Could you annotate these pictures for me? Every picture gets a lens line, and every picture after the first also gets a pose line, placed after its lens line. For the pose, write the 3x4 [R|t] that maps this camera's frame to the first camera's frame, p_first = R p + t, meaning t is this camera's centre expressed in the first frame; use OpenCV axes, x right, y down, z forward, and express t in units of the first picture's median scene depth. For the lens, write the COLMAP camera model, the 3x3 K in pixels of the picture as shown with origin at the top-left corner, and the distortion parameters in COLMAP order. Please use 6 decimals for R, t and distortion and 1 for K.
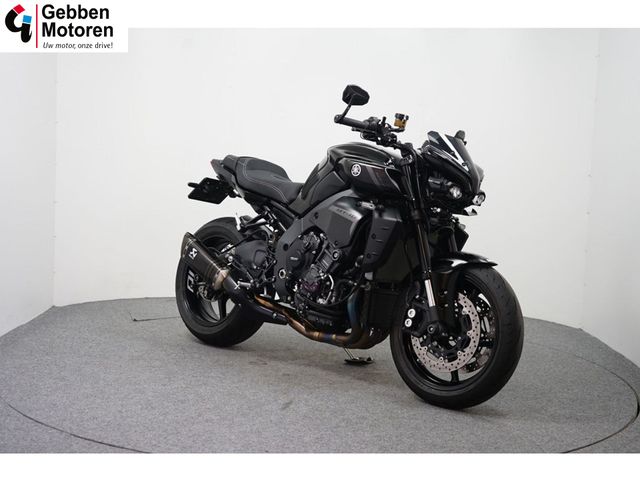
lens RADIAL K [[933.4, 0, 320.6], [0, 933.4, 240.9], [0, 0, 1]] dist [0.001958, 0.000000]
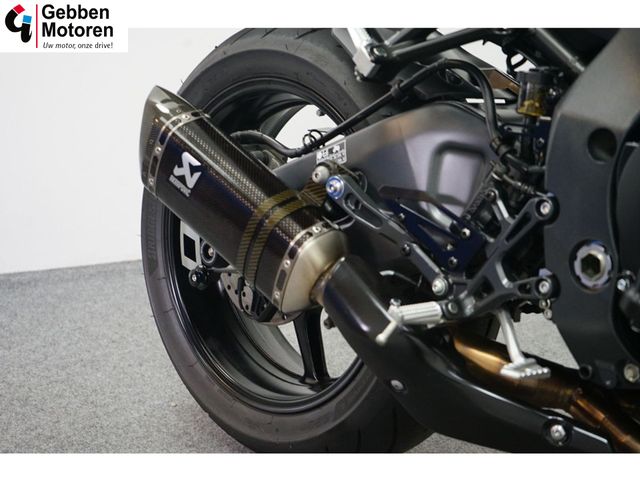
lens RADIAL K [[1156.4, 0, 318.4], [0, 1156.4, 237.3], [0, 0, 1]] dist [-0.083753, 0.000000]
pose [[0.996402, -0.076486, -0.036516, -0.094540], [0.081933, 0.979497, 0.184047, -0.026480], [0.021691, -0.186377, 0.982239, 0.720999]]
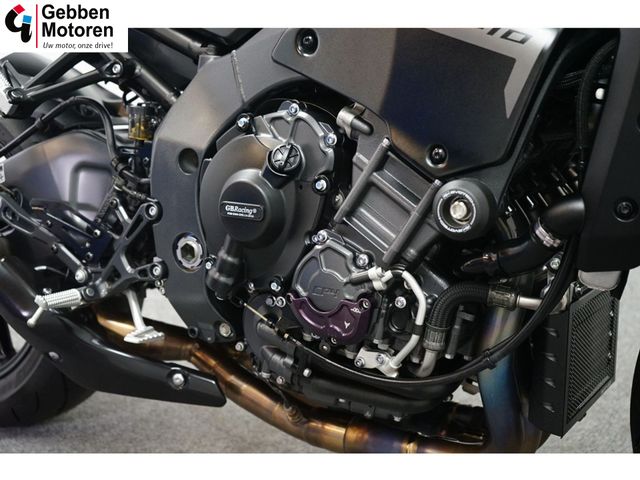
lens RADIAL K [[933.4, 0, 322.4], [0, 933.4, 239.8], [0, 0, 1]] dist [0.001958, 0.000000]
pose [[0.965838, -0.153664, 0.208671, -0.060476], [0.102333, 0.965942, 0.237662, -0.033497], [-0.238085, -0.208189, 0.948669, 0.702103]]
